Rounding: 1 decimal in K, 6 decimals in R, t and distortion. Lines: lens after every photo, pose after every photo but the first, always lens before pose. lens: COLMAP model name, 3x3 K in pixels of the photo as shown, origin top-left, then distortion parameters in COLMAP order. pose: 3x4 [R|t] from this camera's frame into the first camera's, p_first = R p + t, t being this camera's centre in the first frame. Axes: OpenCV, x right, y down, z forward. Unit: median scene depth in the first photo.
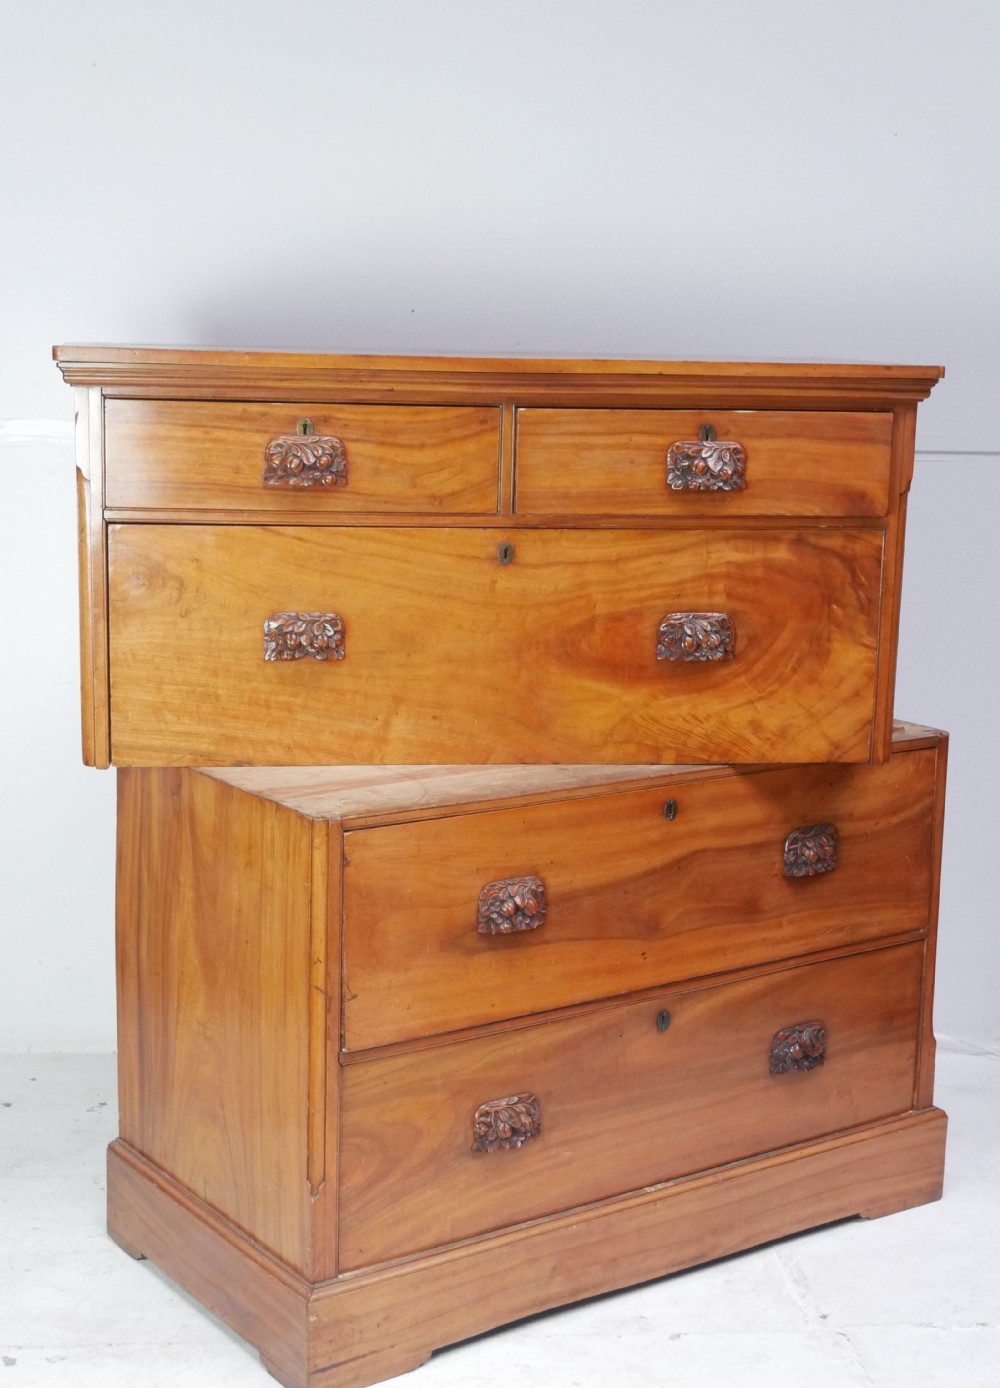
lens RADIAL K [[1978.4, 0, 583.4], [0, 1978.4, 602.9], [0, 0, 1]] dist [0.001166, -0.003508]
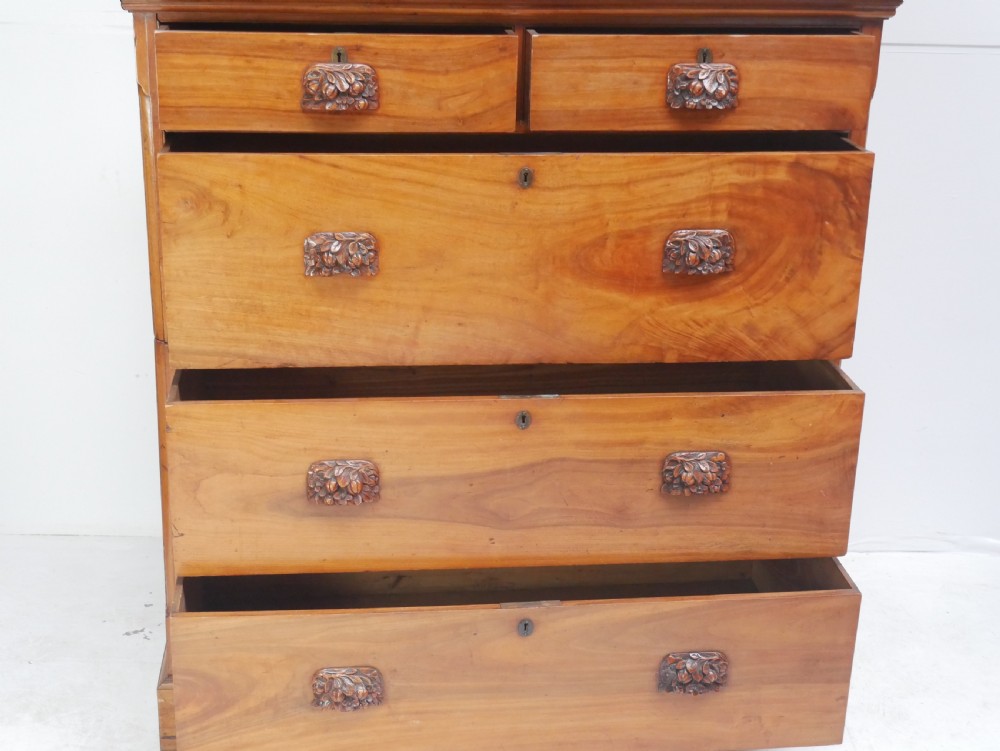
lens RADIAL K [[1287.3, 0, 500.8], [0, 1287.3, 264.4], [0, 0, 1]] dist [0.018620, -0.047431]
pose [[0.999560, 0.002755, -0.029542, -0.031408], [0.000897, 0.992419, 0.122901, -0.063294], [0.029657, -0.122873, 0.991979, 0.292785]]
